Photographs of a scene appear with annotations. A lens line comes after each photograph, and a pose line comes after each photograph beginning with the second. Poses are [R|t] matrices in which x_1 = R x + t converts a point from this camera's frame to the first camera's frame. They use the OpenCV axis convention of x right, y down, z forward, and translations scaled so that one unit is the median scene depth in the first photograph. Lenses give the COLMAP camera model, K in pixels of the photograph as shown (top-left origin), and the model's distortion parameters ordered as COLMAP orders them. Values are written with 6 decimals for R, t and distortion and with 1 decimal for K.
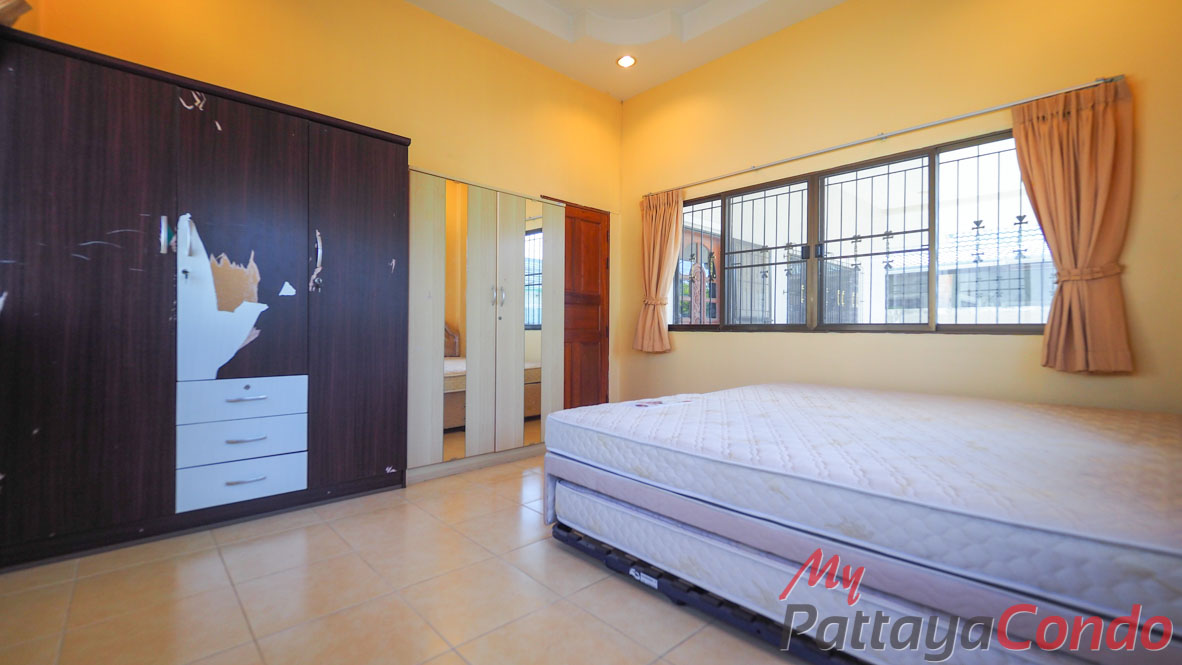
lens RADIAL K [[474.1, 0, 594.4], [0, 474.1, 326.2], [0, 0, 1]] dist [-0.001946, -0.000210]
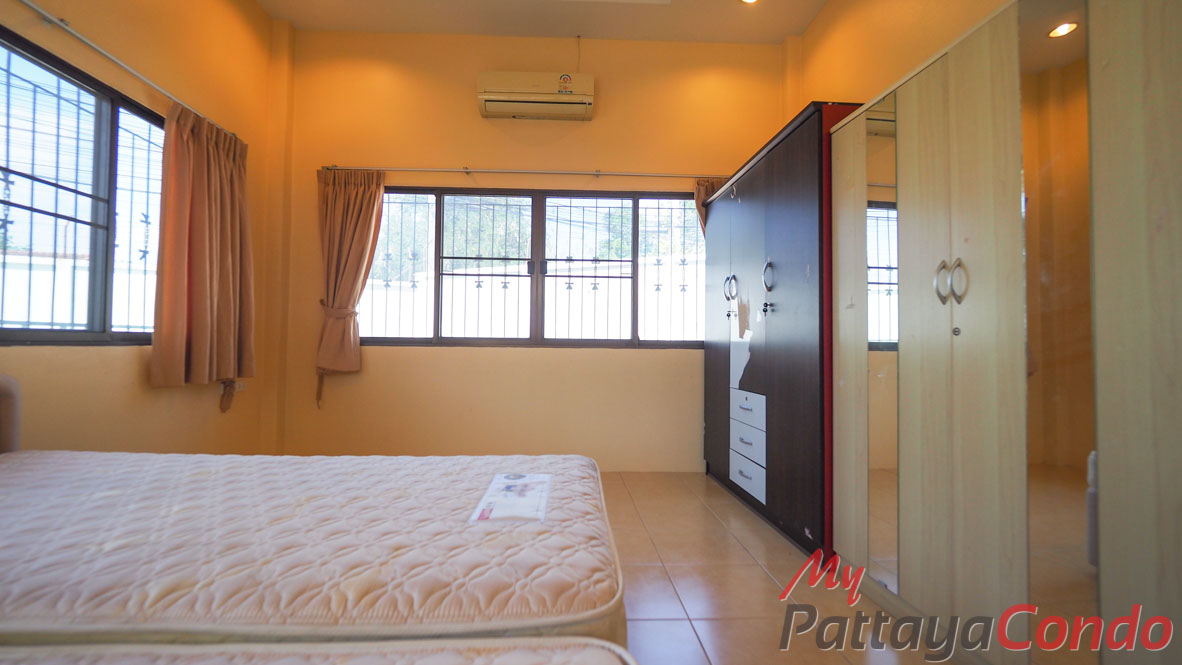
lens RADIAL K [[494.6, 0, 577.8], [0, 494.6, 332.4], [0, 0, 1]] dist [-0.004554, -0.000552]
pose [[0.676507, 0.018521, 0.736204, -0.295421], [-0.006497, 0.999795, -0.019182, -0.000622], [-0.736408, 0.008194, 0.676488, 0.267184]]
